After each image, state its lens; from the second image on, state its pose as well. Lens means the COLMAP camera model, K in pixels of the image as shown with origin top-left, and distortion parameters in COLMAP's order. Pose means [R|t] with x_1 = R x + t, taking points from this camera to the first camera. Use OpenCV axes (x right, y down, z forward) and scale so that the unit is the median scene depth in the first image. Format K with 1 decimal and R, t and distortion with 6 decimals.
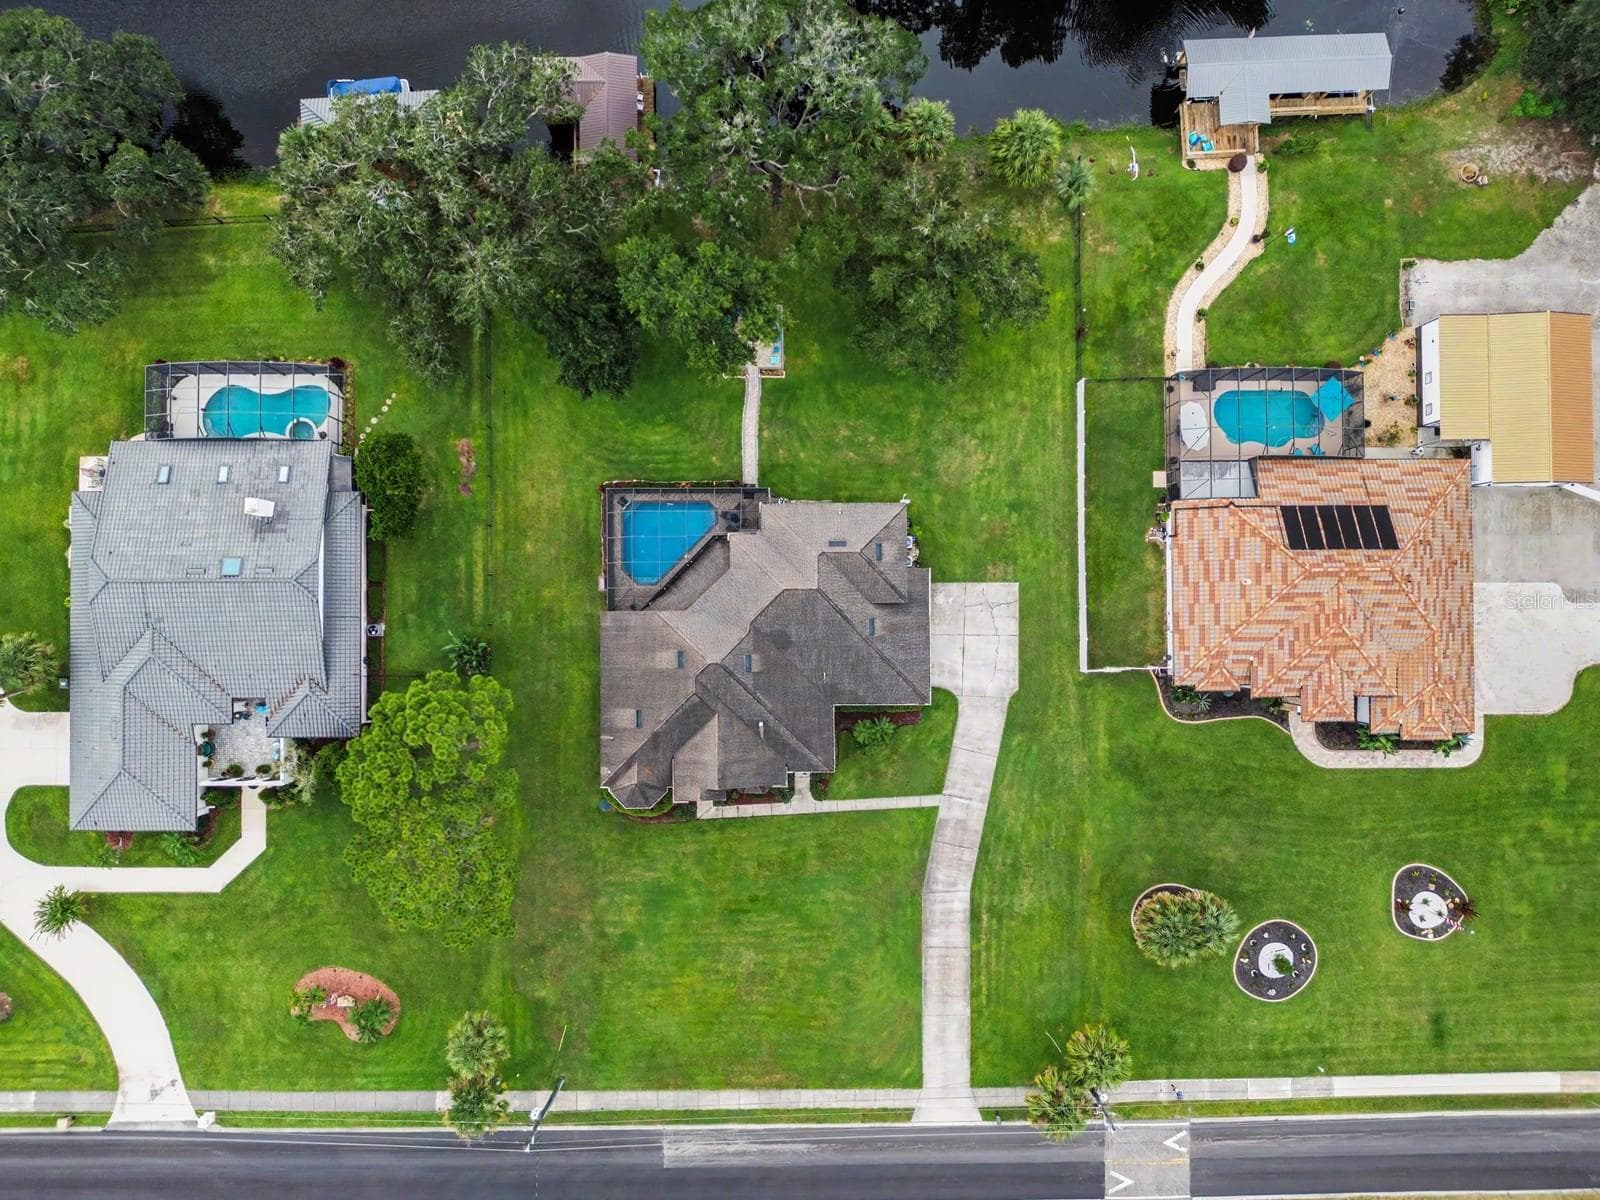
lens RADIAL K [[1153.2, 0, 800.0], [0, 1153.2, 600.0], [0, 0, 1]] dist [0.019587, -0.058213]
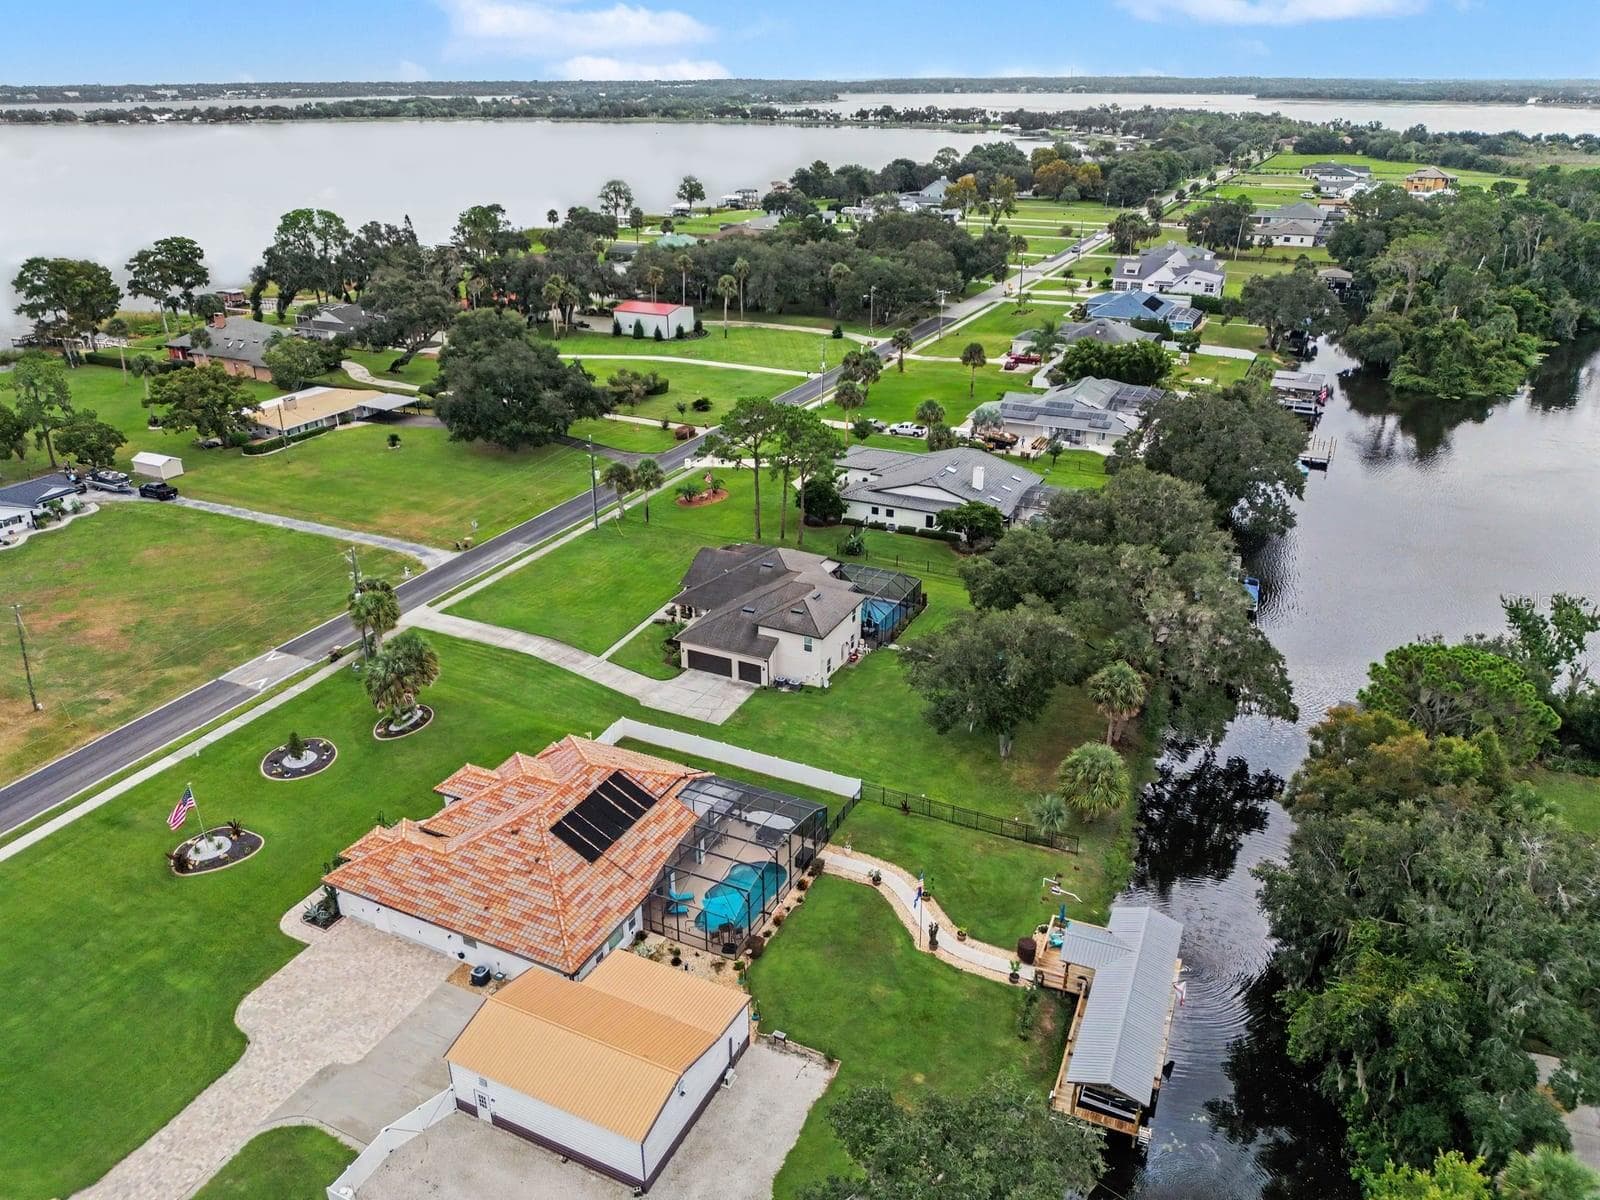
lens RADIAL K [[1153.2, 0, 800.0], [0, 1153.2, 600.0], [0, 0, 1]] dist [0.019587, -0.058213]
pose [[-0.441155, 0.360295, -0.821931, 1.049116], [-0.897355, -0.165212, 0.409217, -0.533151], [0.011646, 0.918092, 0.396196, 0.438912]]
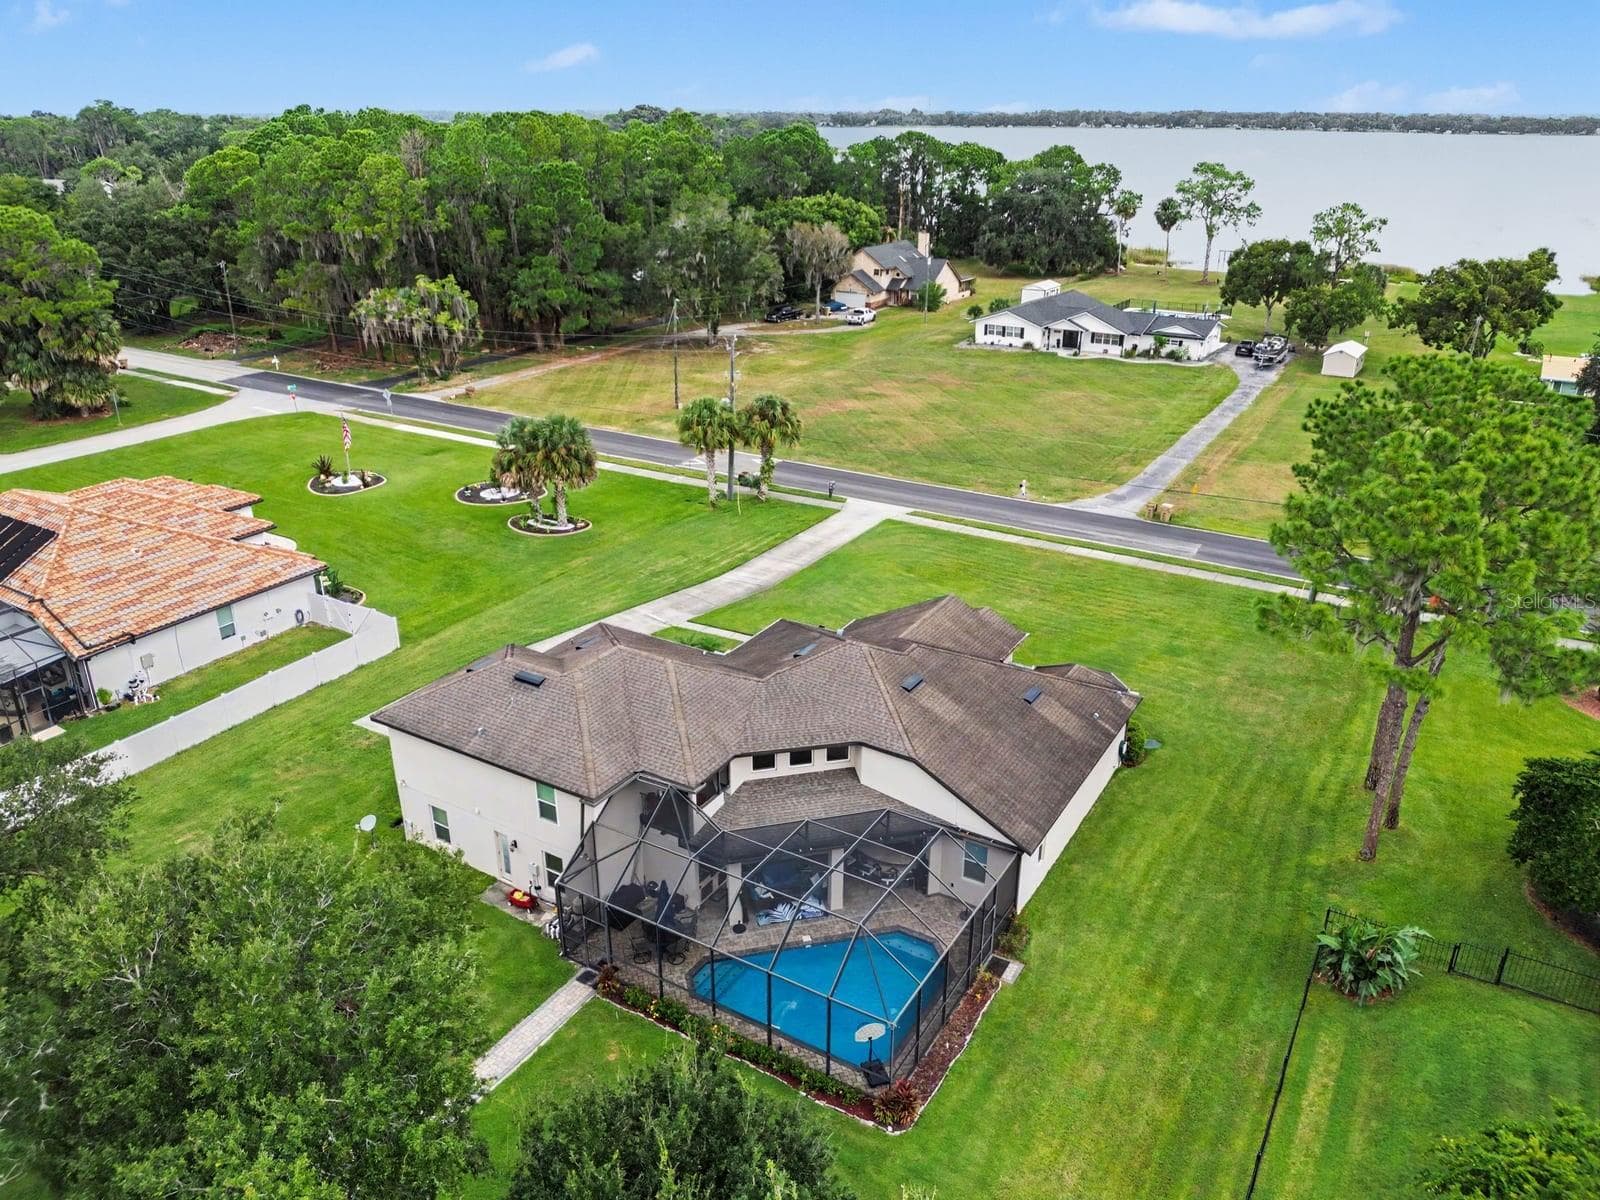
lens RADIAL K [[1146.7, 0, 806.4], [0, 1146.7, 628.2], [0, 0, 1]] dist [0.056245, -0.000905]
pose [[-0.854285, -0.227189, 0.467528, -0.278444], [0.519366, -0.336138, 0.785665, -0.345075], [-0.021340, 0.914000, 0.405152, 0.712608]]
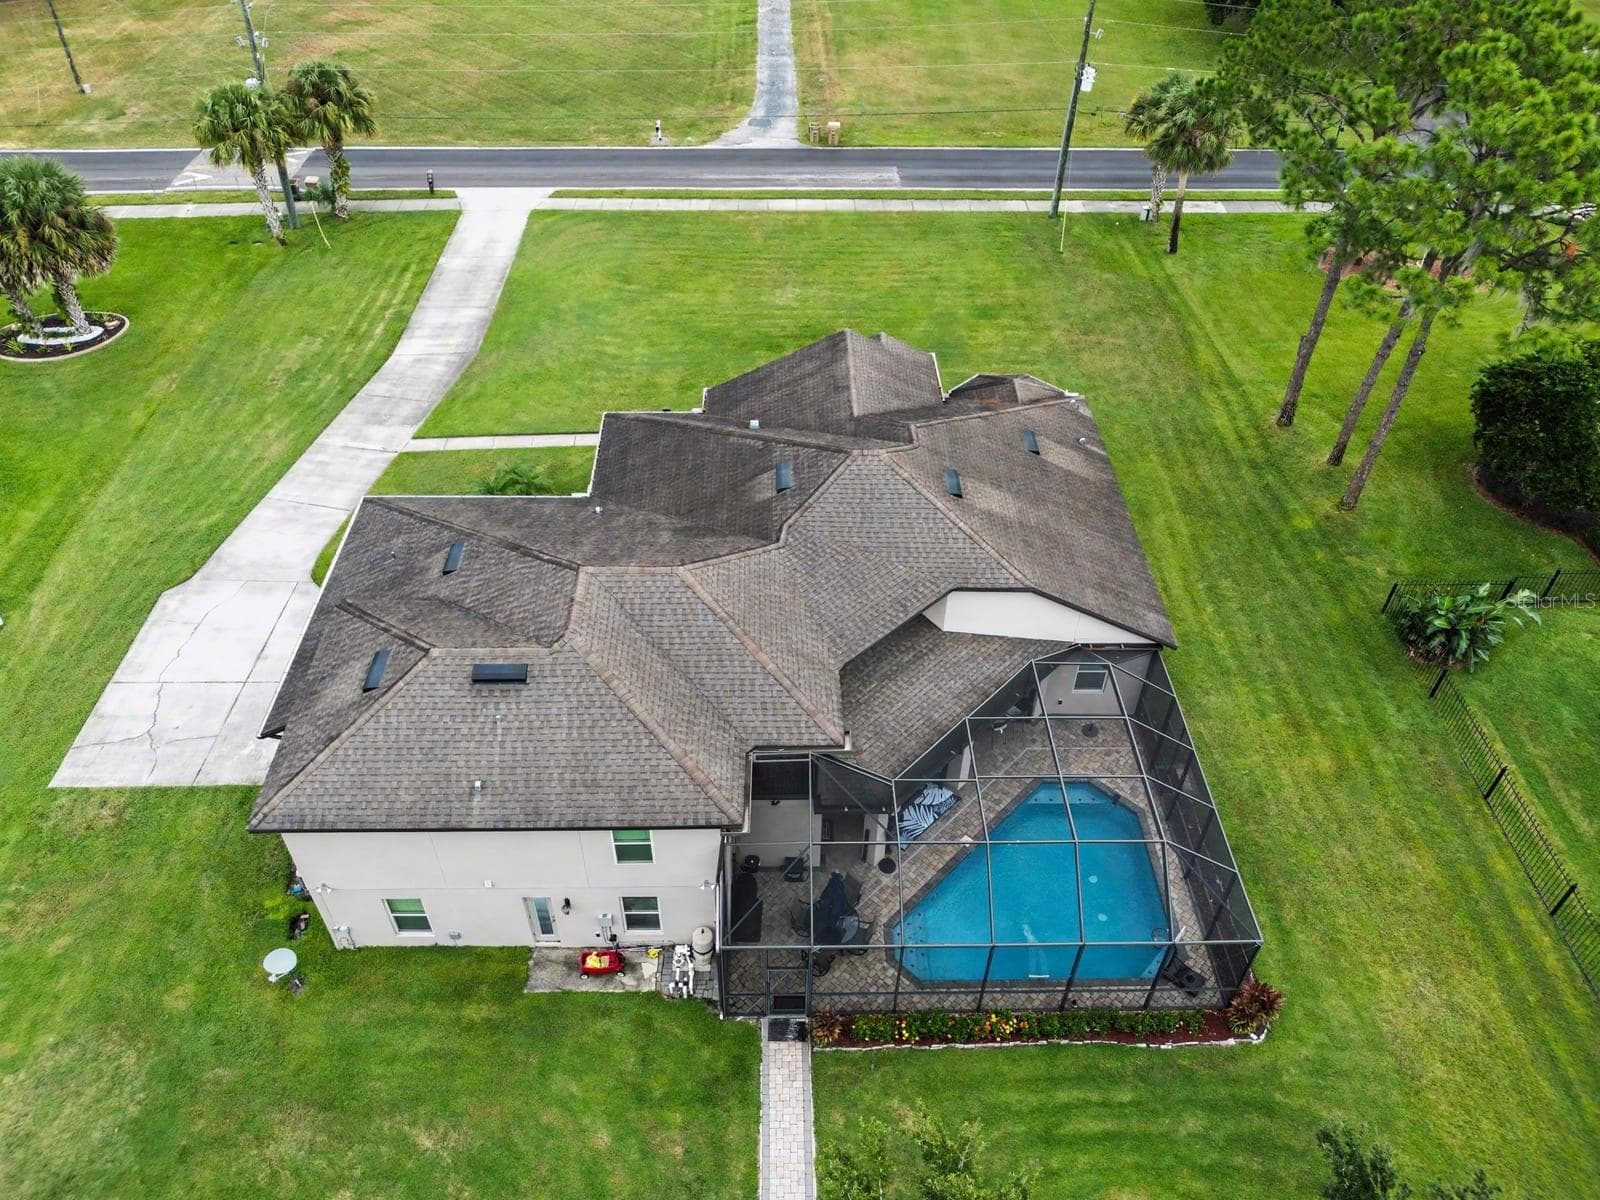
lens RADIAL K [[1153.2, 0, 800.0], [0, 1153.2, 600.0], [0, 0, 1]] dist [0.019587, -0.058213]
pose [[-0.999639, -0.008096, -0.025634, -0.038115], [-0.013947, -0.658995, 0.752018, -0.253415], [-0.022981, 0.752104, 0.658644, 0.713725]]
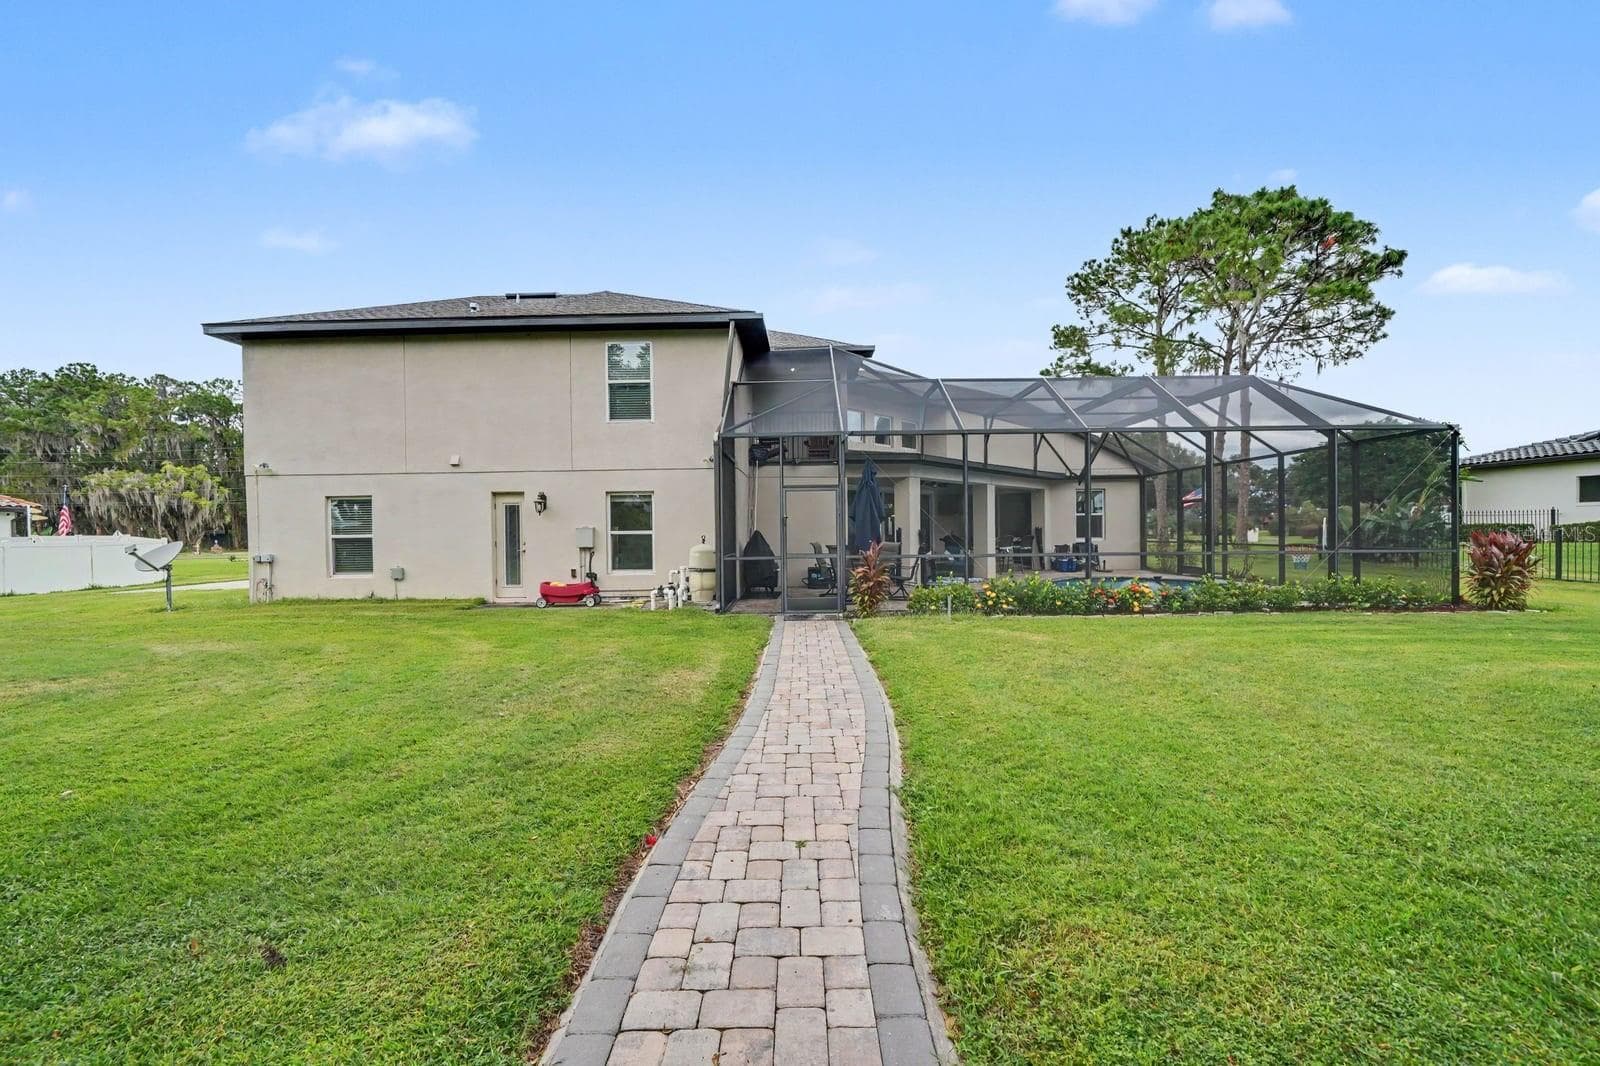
lens RADIAL K [[644.4, 0, 800.0], [0, 644.4, 533.0], [0, 0, 1]] dist [-0.000369, -0.000096]
pose [[-0.999532, 0.006625, 0.029853, -0.045131], [0.029936, 0.012827, 0.999470, -0.213531], [0.006239, 0.999896, -0.013020, 0.988532]]
